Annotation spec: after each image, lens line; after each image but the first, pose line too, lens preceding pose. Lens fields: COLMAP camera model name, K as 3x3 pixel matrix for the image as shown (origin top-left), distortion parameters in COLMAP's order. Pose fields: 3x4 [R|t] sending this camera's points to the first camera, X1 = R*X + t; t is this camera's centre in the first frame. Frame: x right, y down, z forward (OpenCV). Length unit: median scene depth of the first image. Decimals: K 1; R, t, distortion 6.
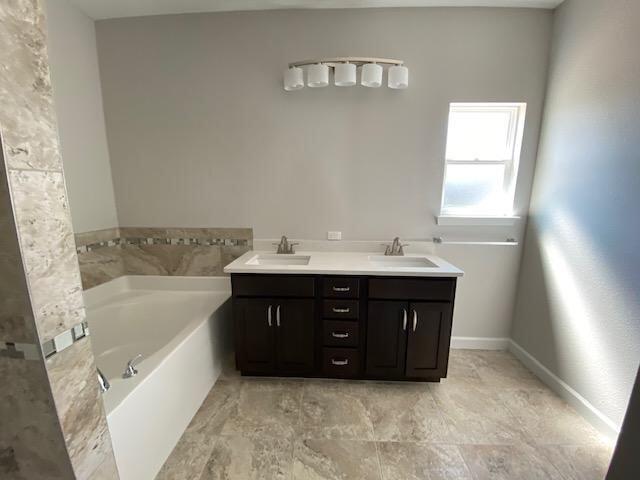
lens RADIAL K [[258.9, 0, 321.7], [0, 258.9, 241.8], [0, 0, 1]] dist [0.017231, -0.017675]
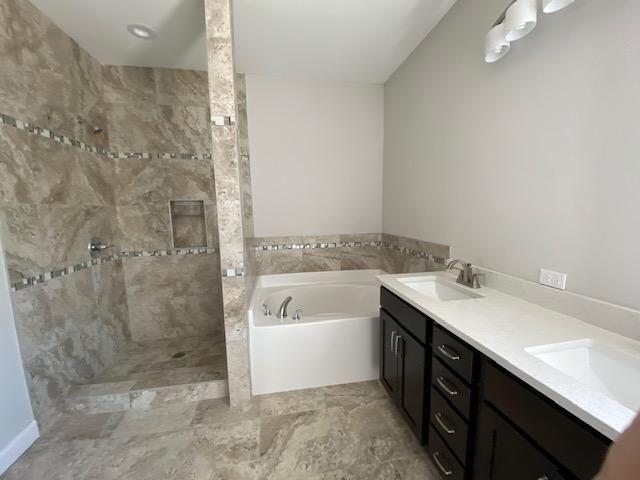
lens RADIAL K [[258.9, 0, 318.4], [0, 258.9, 241.0], [0, 0, 1]] dist [0.017231, -0.017675]
pose [[0.216342, 0.106861, -0.970452, 0.649077], [-0.159185, 0.984552, 0.072926, -0.088341], [0.963253, 0.138705, 0.230011, 0.555249]]
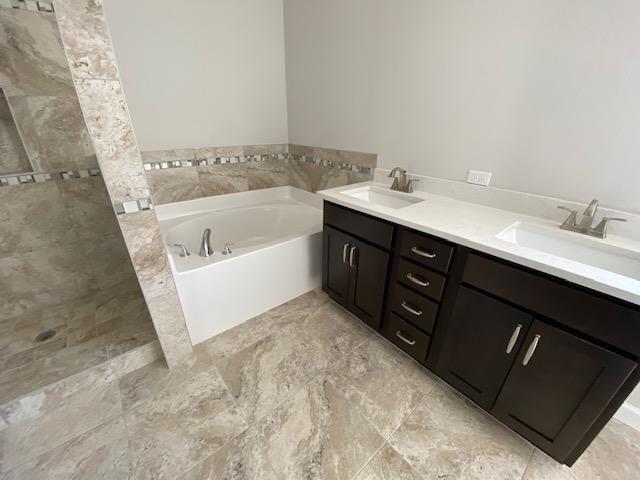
lens RADIAL K [[258.9, 0, 320.5], [0, 258.9, 241.9], [0, 0, 1]] dist [0.017231, -0.017675]
pose [[0.671853, 0.317261, -0.669297, 0.384511], [-0.143130, 0.942198, 0.302946, -0.018785], [0.726724, -0.107739, 0.678428, 0.353624]]
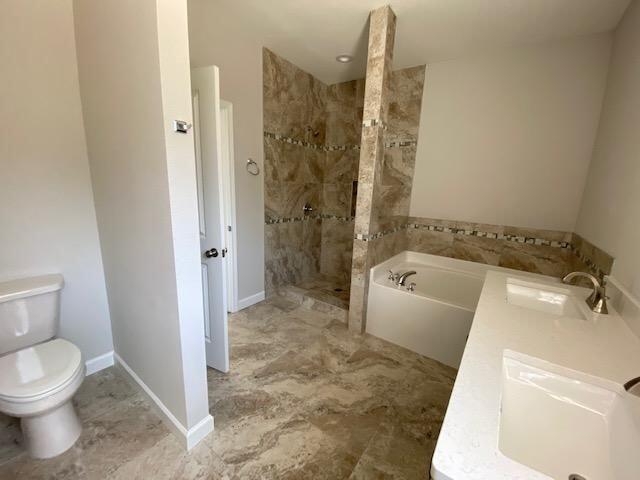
lens RADIAL K [[258.9, 0, 319.4], [0, 258.9, 242.0], [0, 0, 1]] dist [0.017231, -0.017675]
pose [[-0.555985, 0.151930, -0.817189, 0.876959], [-0.192599, 0.932847, 0.304470, -0.200220], [0.808571, 0.326670, -0.489387, 1.016180]]
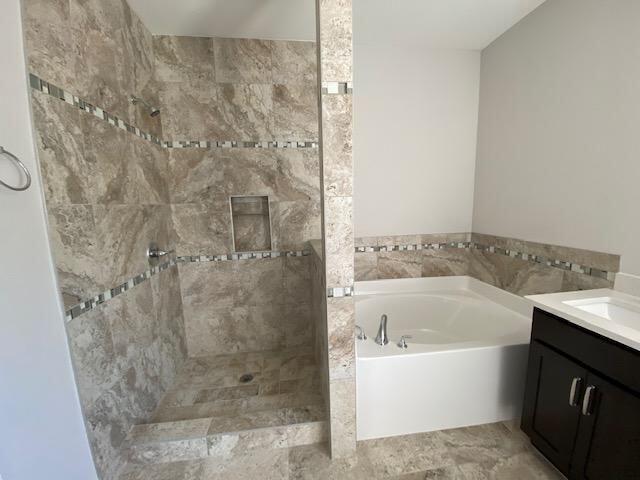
lens RADIAL K [[258.9, 0, 320.3], [0, 258.9, 240.9], [0, 0, 1]] dist [0.017231, -0.017675]
pose [[0.163273, 0.132125, -0.977694, 0.307469], [-0.151493, 0.982597, 0.107489, -0.061106], [0.974880, 0.130564, 0.180447, 0.243430]]
